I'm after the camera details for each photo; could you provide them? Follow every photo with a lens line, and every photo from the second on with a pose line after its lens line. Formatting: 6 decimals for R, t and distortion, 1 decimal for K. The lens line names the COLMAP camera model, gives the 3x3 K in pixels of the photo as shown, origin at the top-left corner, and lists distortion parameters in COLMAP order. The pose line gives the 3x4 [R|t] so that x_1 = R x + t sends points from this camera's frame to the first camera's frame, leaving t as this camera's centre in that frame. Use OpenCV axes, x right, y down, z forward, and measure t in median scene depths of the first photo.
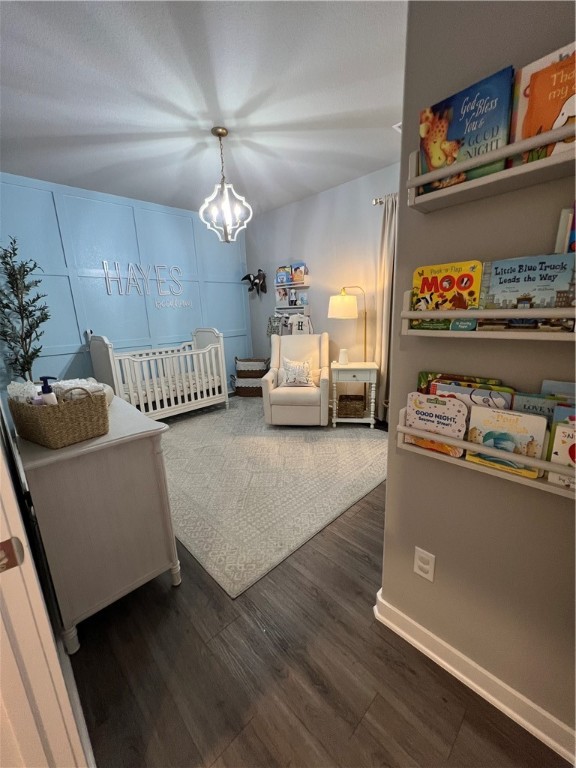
lens RADIAL K [[306.1, 0, 288.0], [0, 306.1, 384.0], [0, 0, 1]] dist [0.000345, -0.000041]
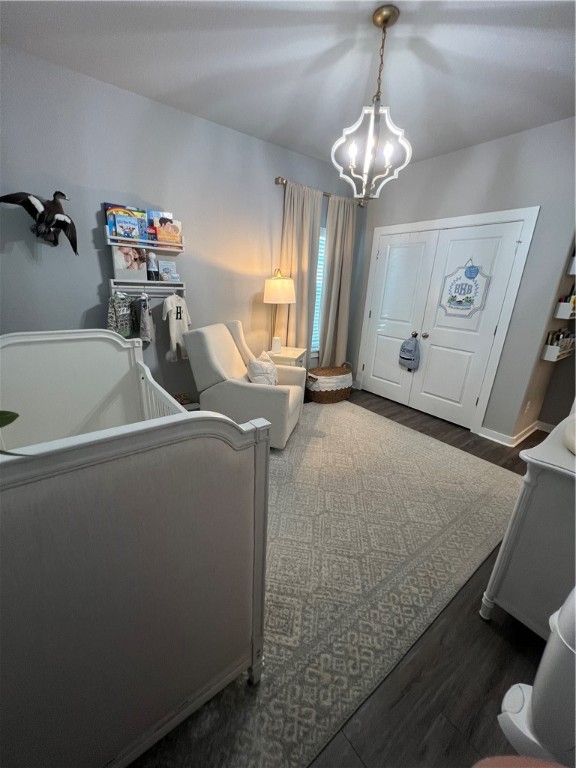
lens RADIAL K [[306.1, 0, 288.0], [0, 306.1, 384.0], [0, 0, 1]] dist [0.000345, -0.000041]
pose [[0.118584, -0.267360, 0.956272, -0.607211], [0.185703, 0.952046, 0.243150, -0.162296], [-0.975424, 0.148748, 0.162547, 0.688736]]
